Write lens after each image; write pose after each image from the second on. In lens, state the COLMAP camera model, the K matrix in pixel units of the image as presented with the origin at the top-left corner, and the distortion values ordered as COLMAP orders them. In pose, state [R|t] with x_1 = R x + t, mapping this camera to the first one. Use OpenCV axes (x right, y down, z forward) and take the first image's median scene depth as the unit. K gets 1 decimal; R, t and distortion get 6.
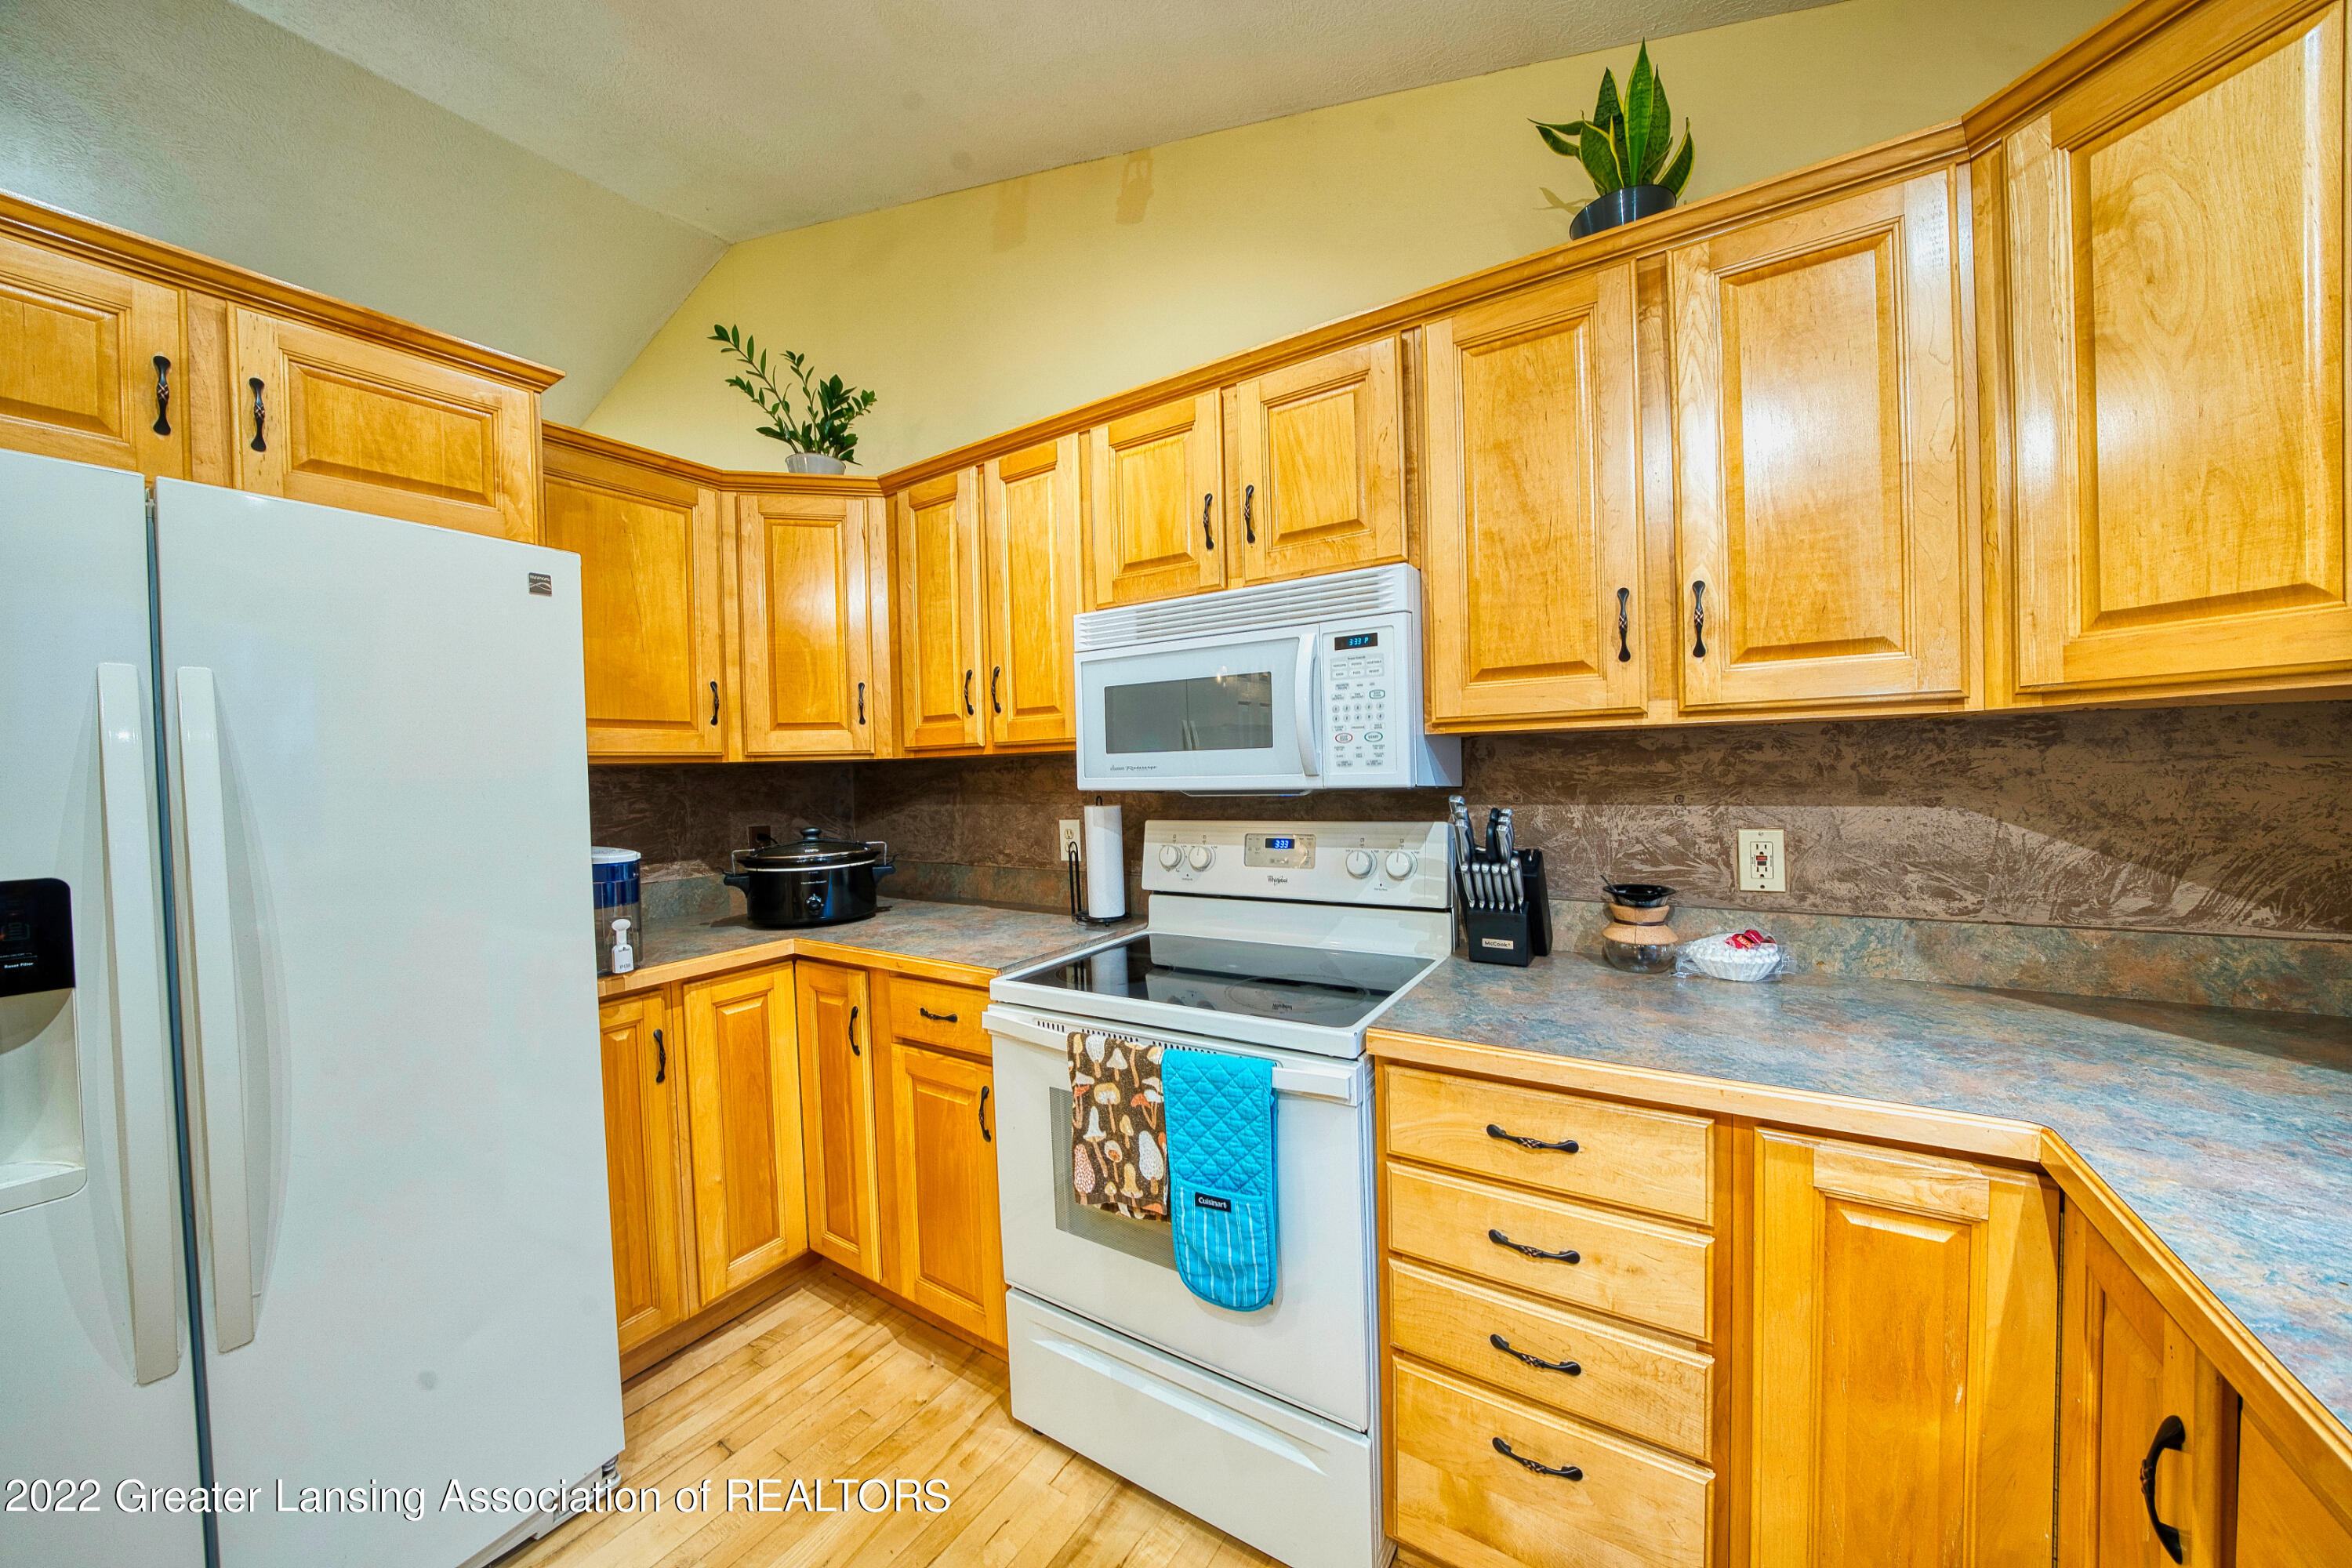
lens RADIAL K [[818.9, 0, 1166.1], [0, 818.9, 778.5], [0, 0, 1]] dist [-0.015366, 0.000052]
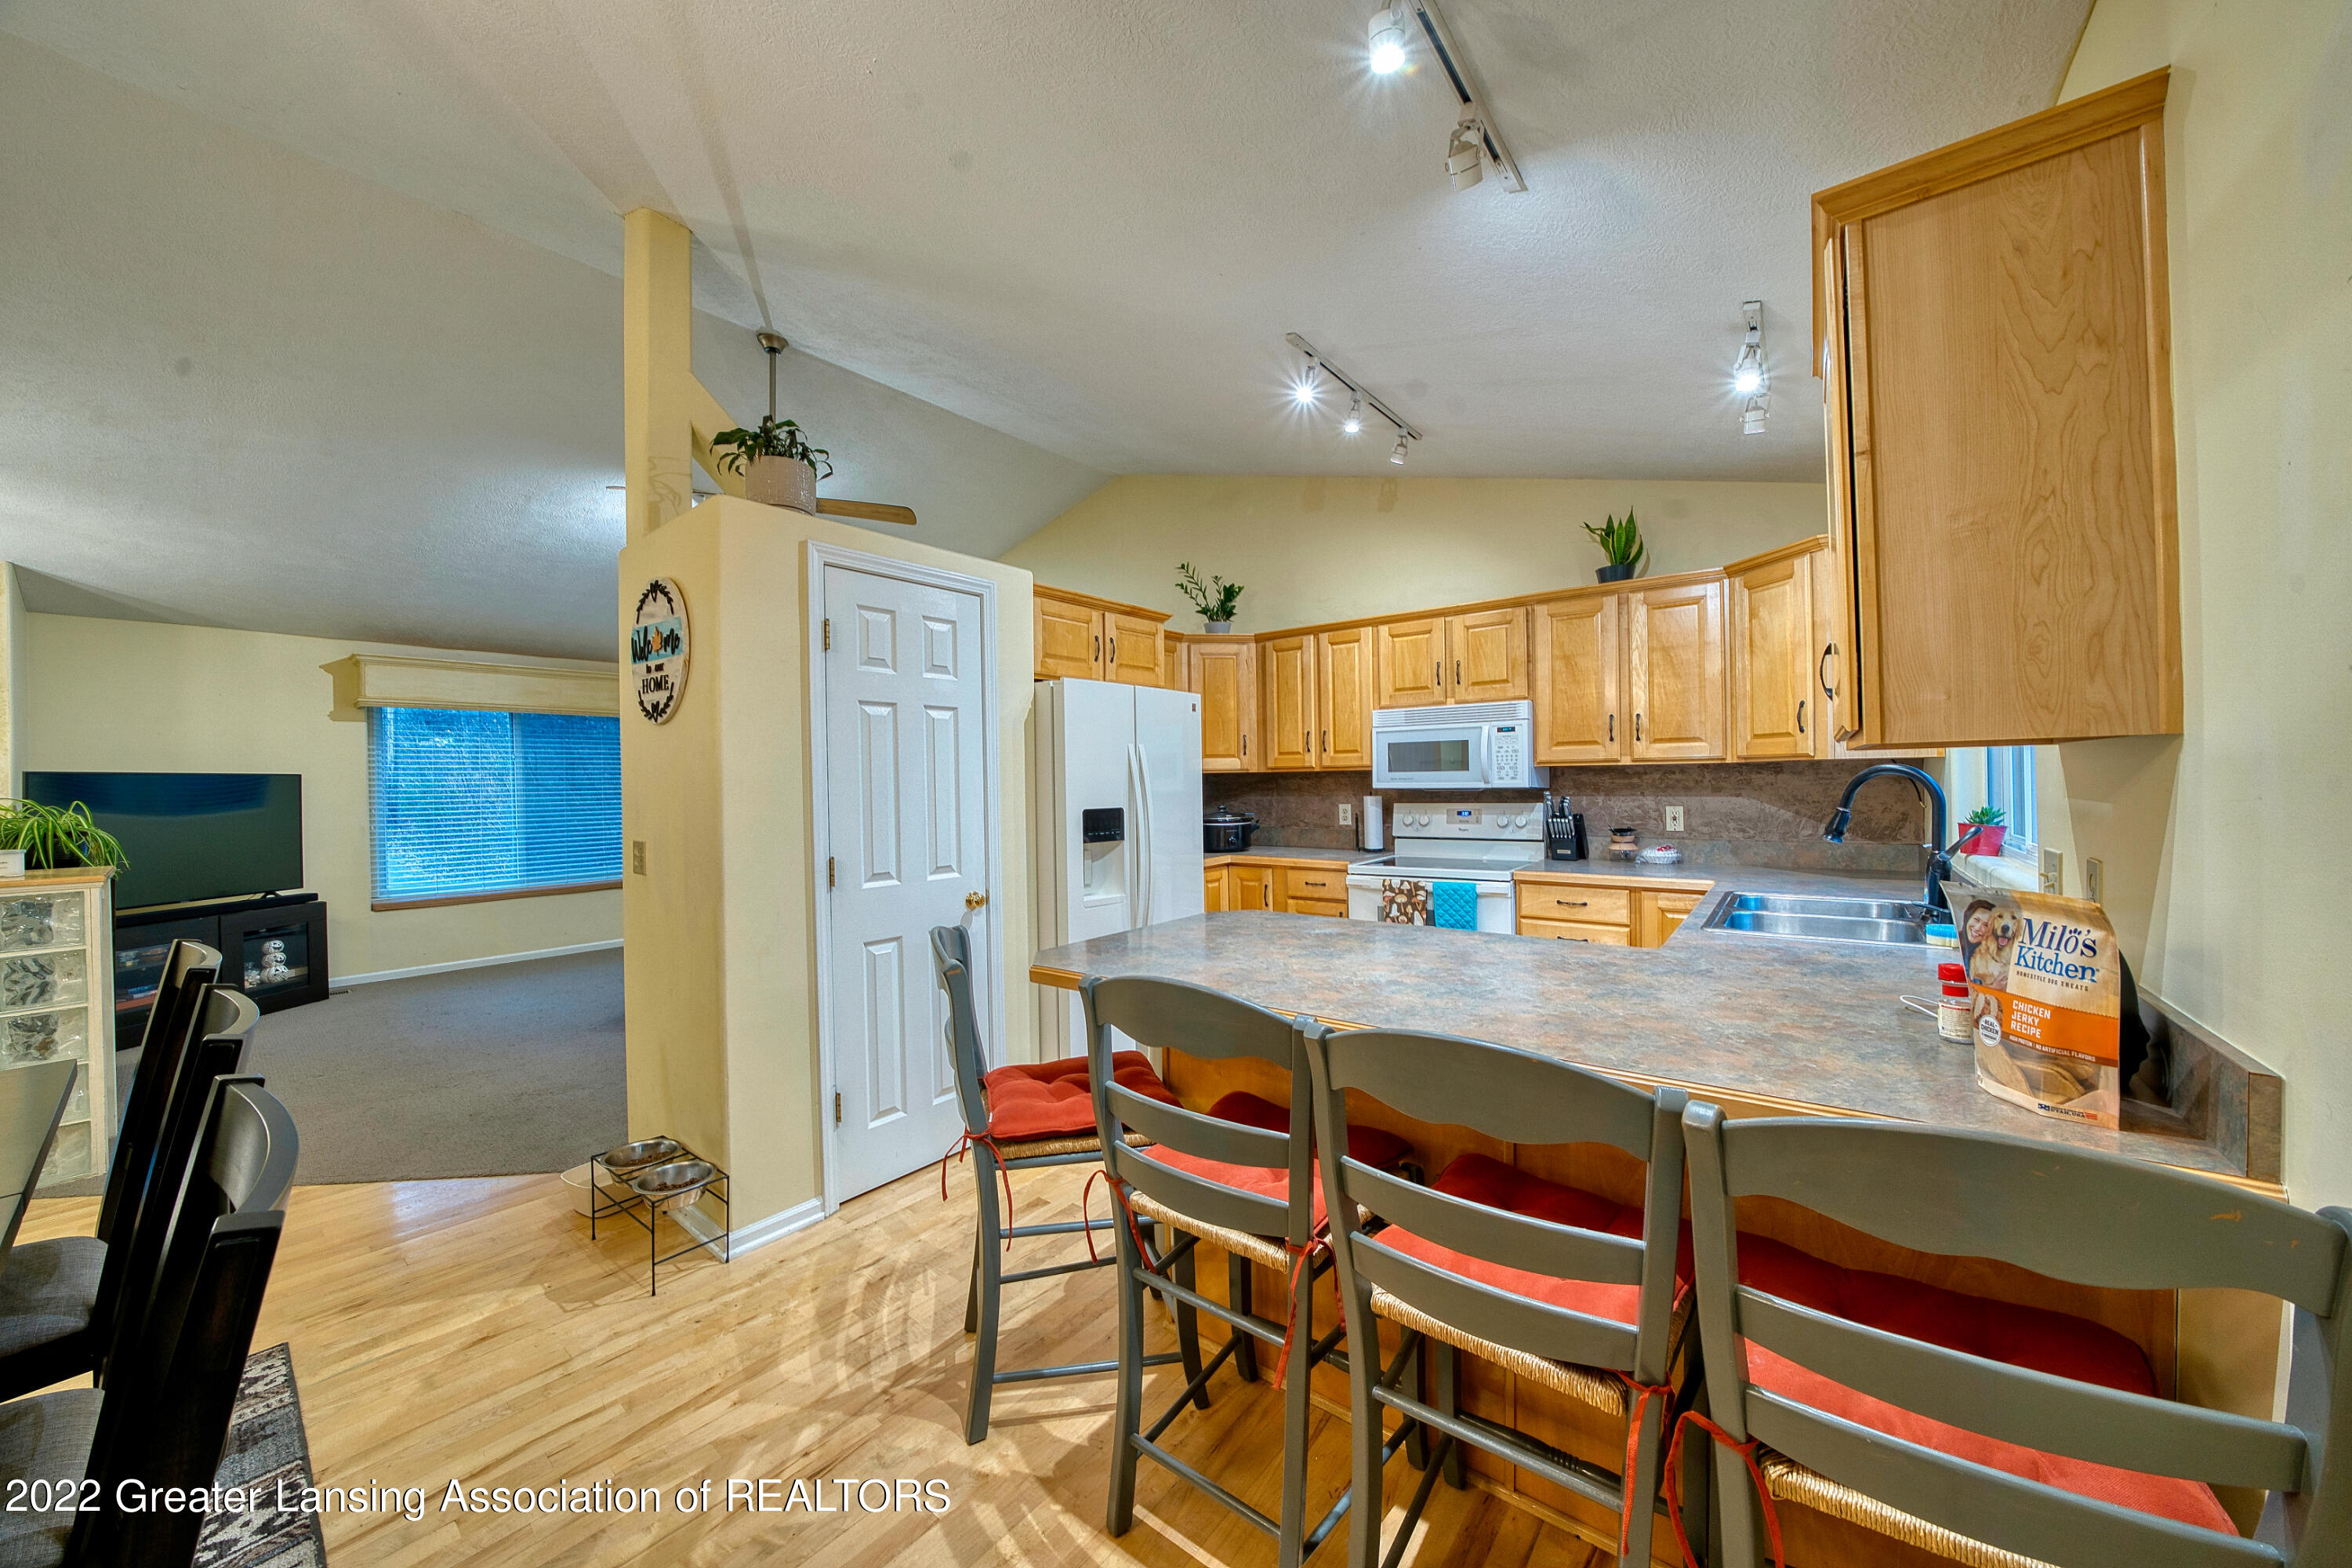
lens RADIAL K [[809.8, 0, 1176.0], [0, 809.8, 784.0], [0, 0, 1]] dist [-0.000326, 0.000141]
pose [[0.995594, 0.012047, -0.092992, -0.522143], [-0.012436, 0.999916, -0.003602, 0.021250], [0.092941, 0.004743, 0.995660, -1.507816]]
